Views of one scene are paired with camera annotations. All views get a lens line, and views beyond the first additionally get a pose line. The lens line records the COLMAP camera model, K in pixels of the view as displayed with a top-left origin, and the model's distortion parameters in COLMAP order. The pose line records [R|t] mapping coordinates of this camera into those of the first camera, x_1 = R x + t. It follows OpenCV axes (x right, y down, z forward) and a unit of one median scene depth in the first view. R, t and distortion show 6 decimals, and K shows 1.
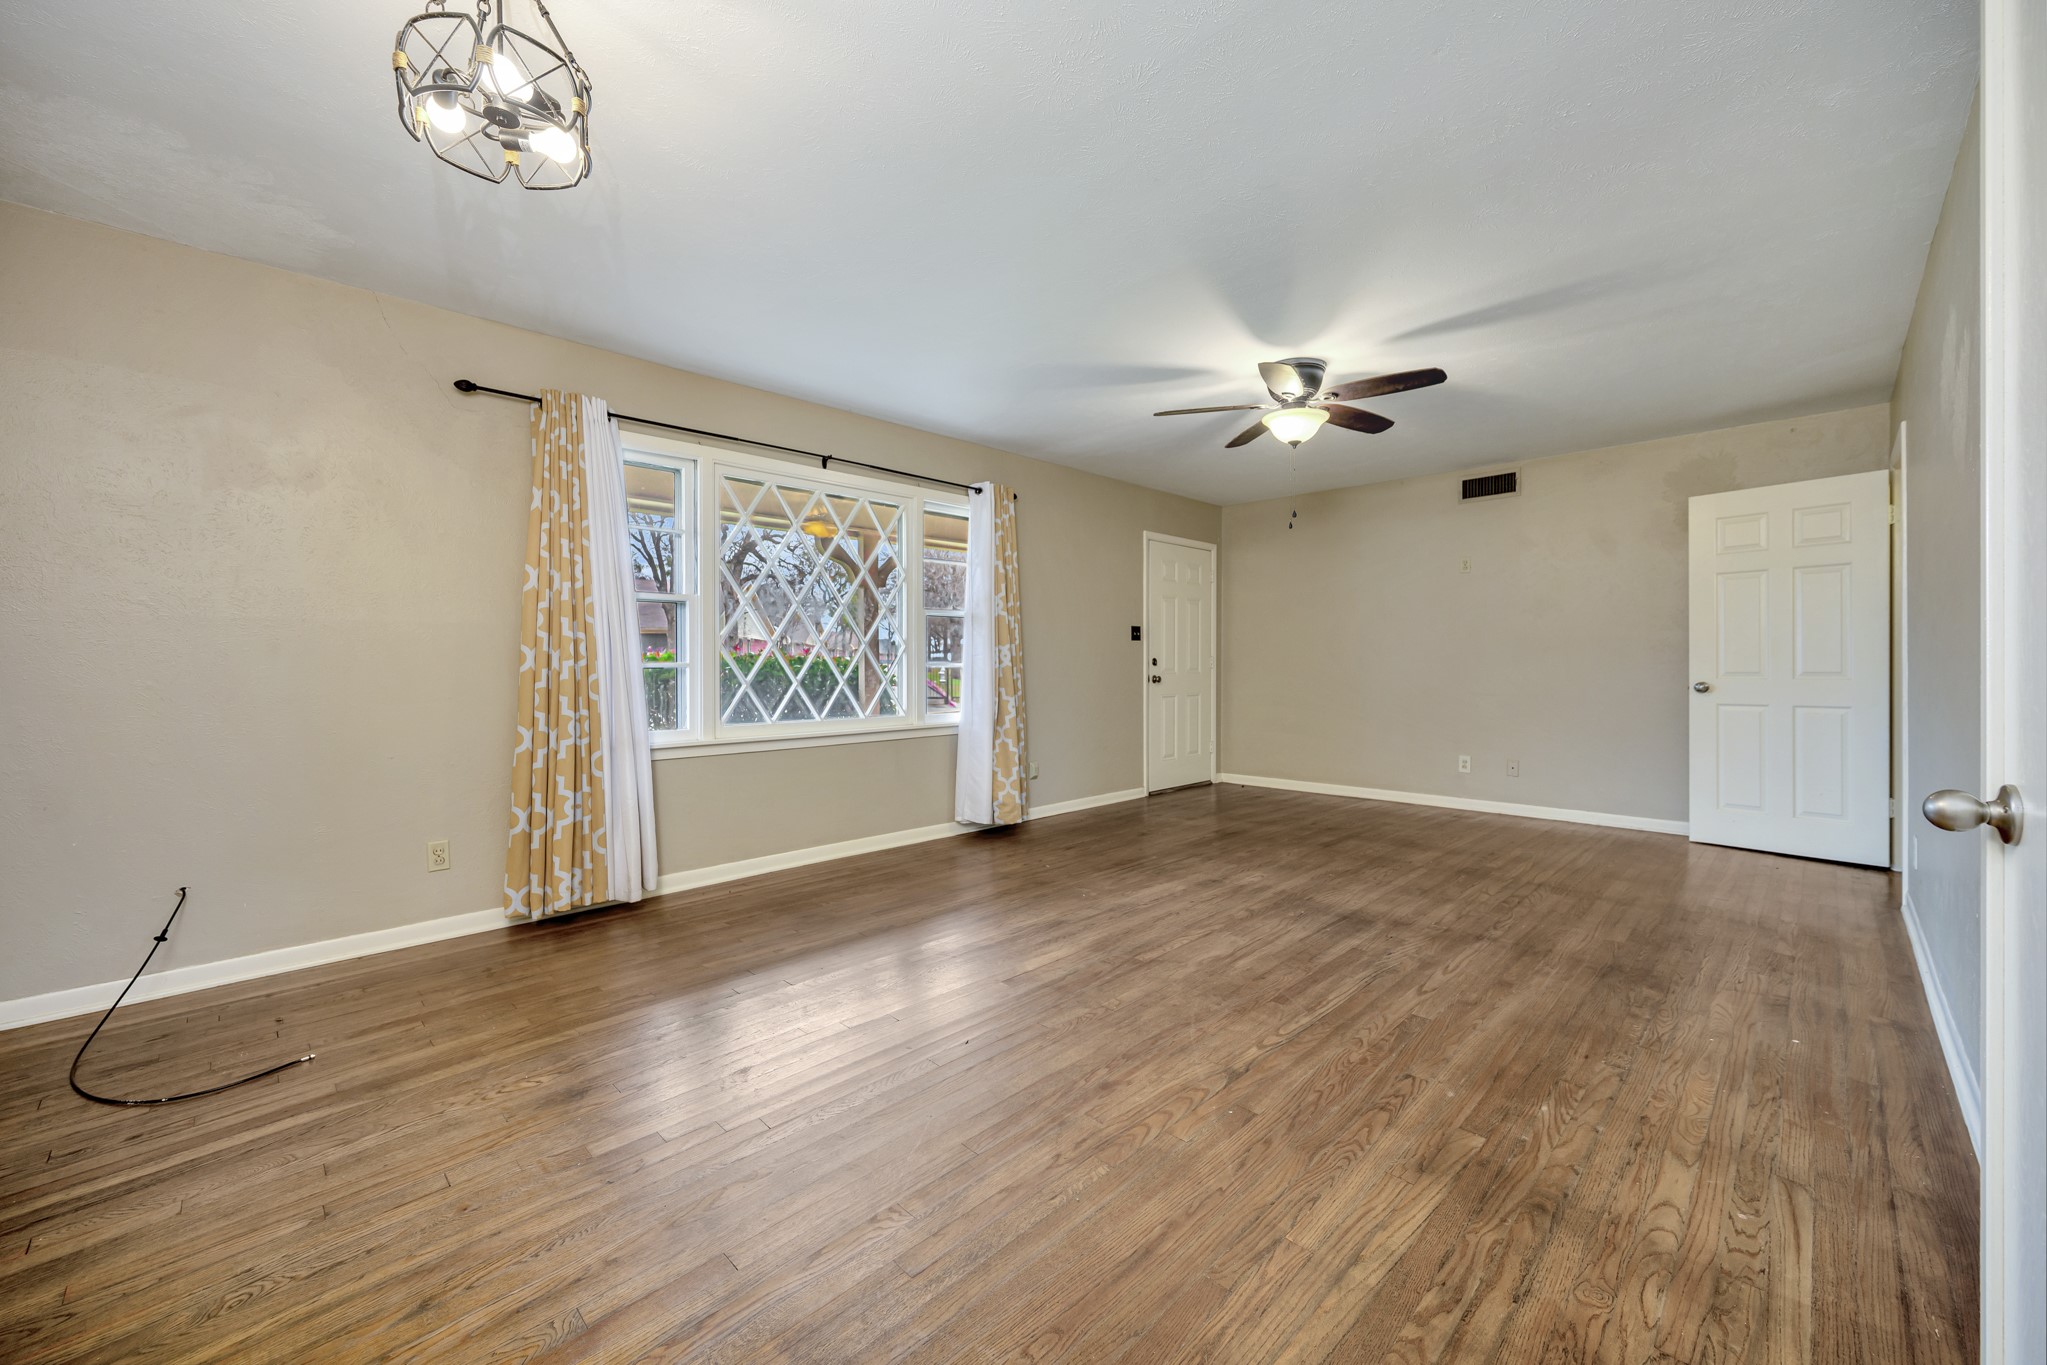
lens RADIAL K [[761.8, 0, 1028.6], [0, 761.8, 672.5], [0, 0, 1]] dist [-0.001288, -0.000038]
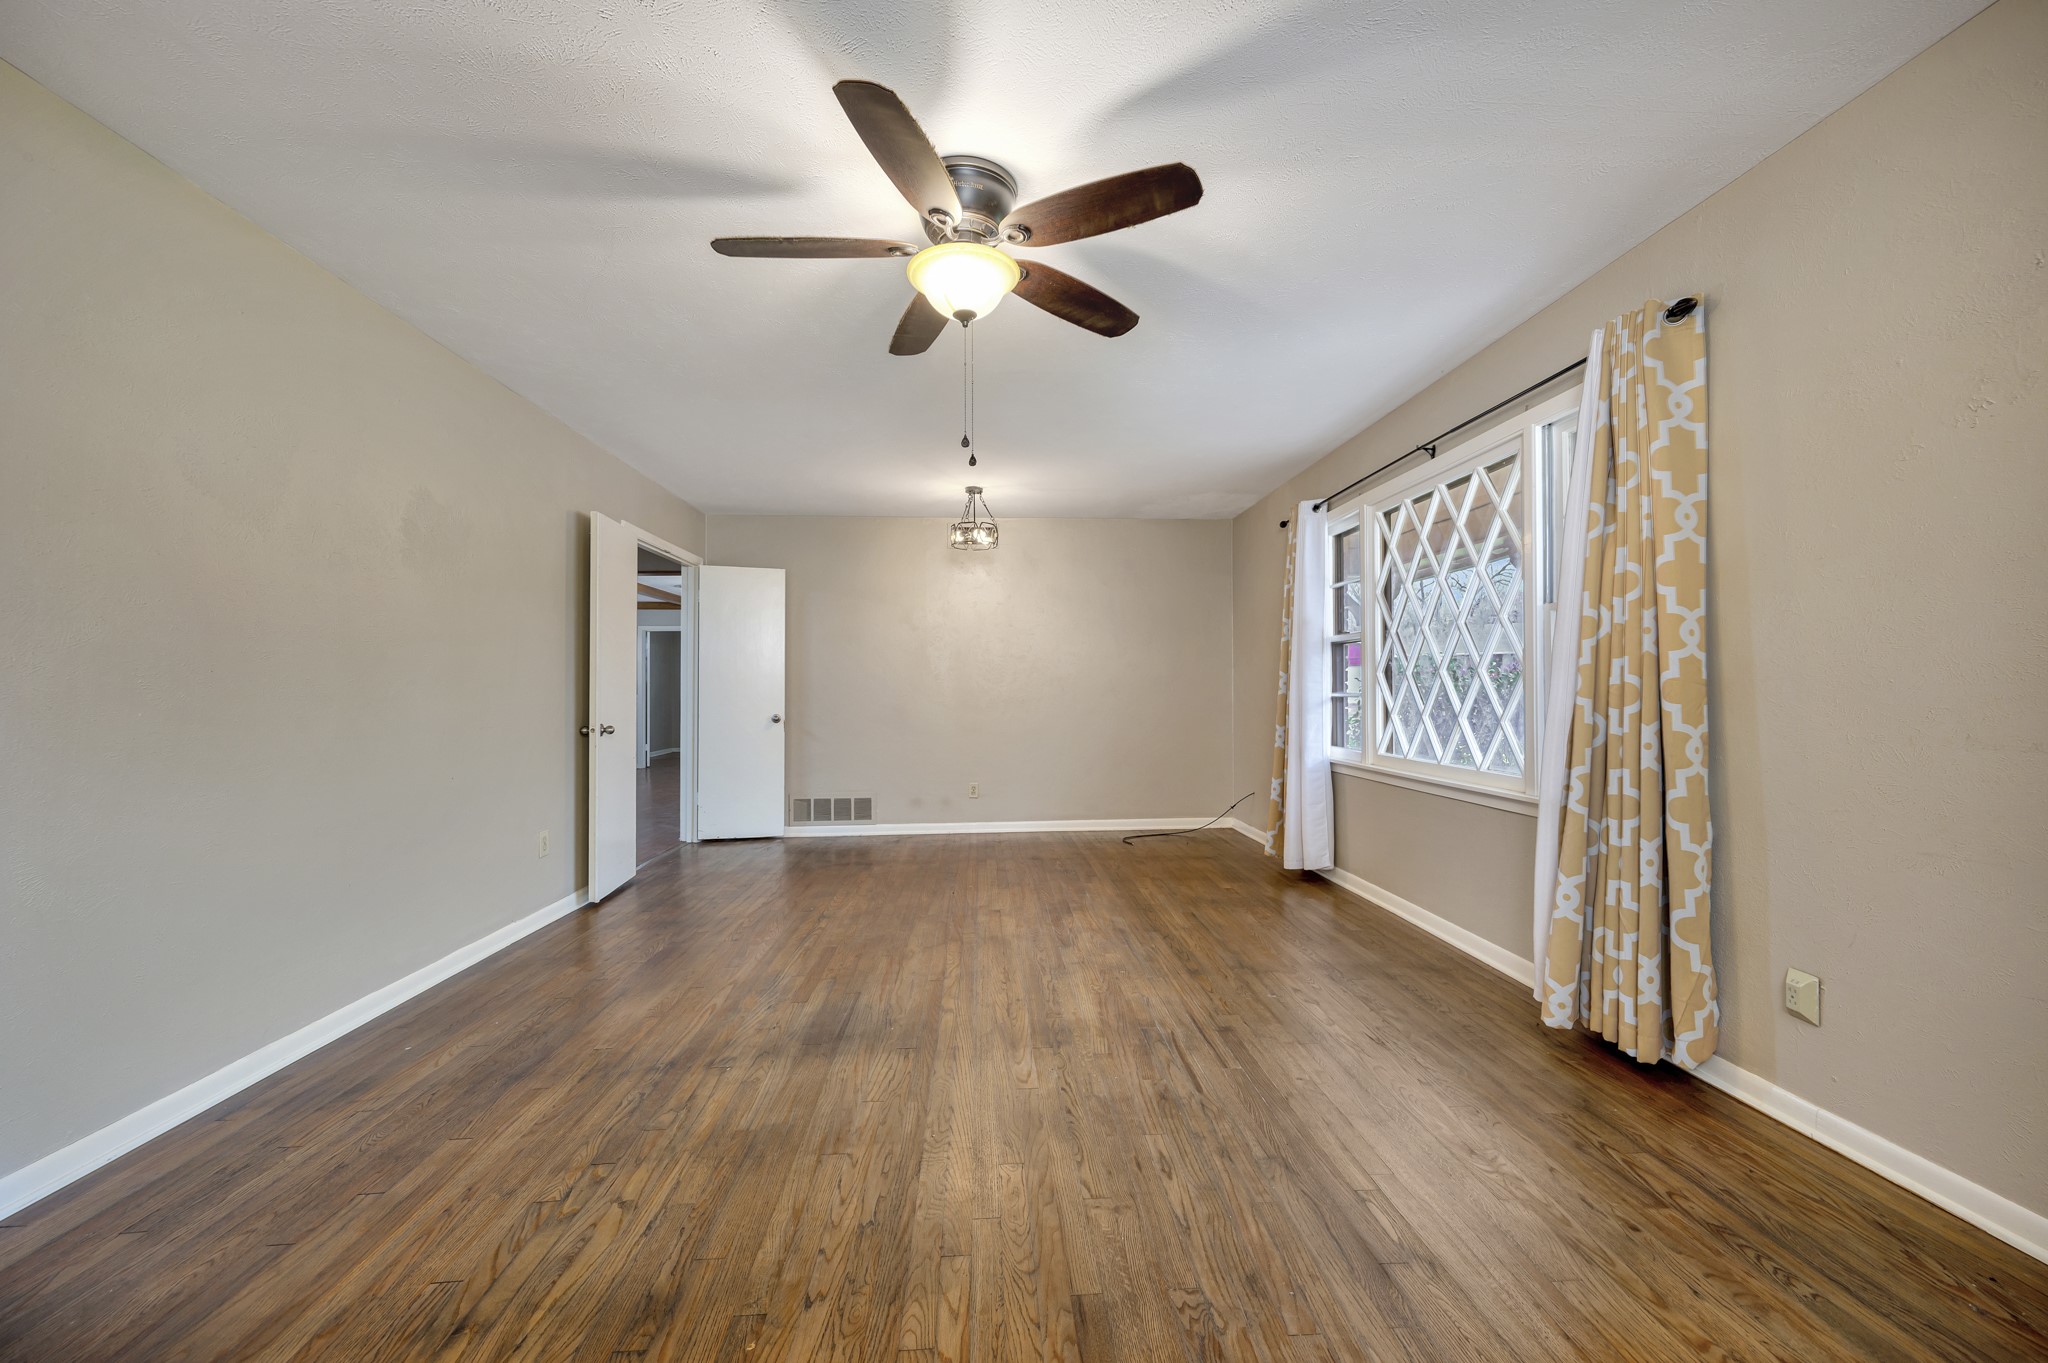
lens RADIAL K [[806.2, 0, 1039.8], [0, 806.2, 669.6], [0, 0, 1]] dist [-0.000922, -0.000390]
pose [[-0.637502, -0.014905, -0.770305, 0.874474], [-0.007649, 0.999886, -0.013016, -0.029989], [0.770411, -0.002406, -0.637543, 1.600653]]
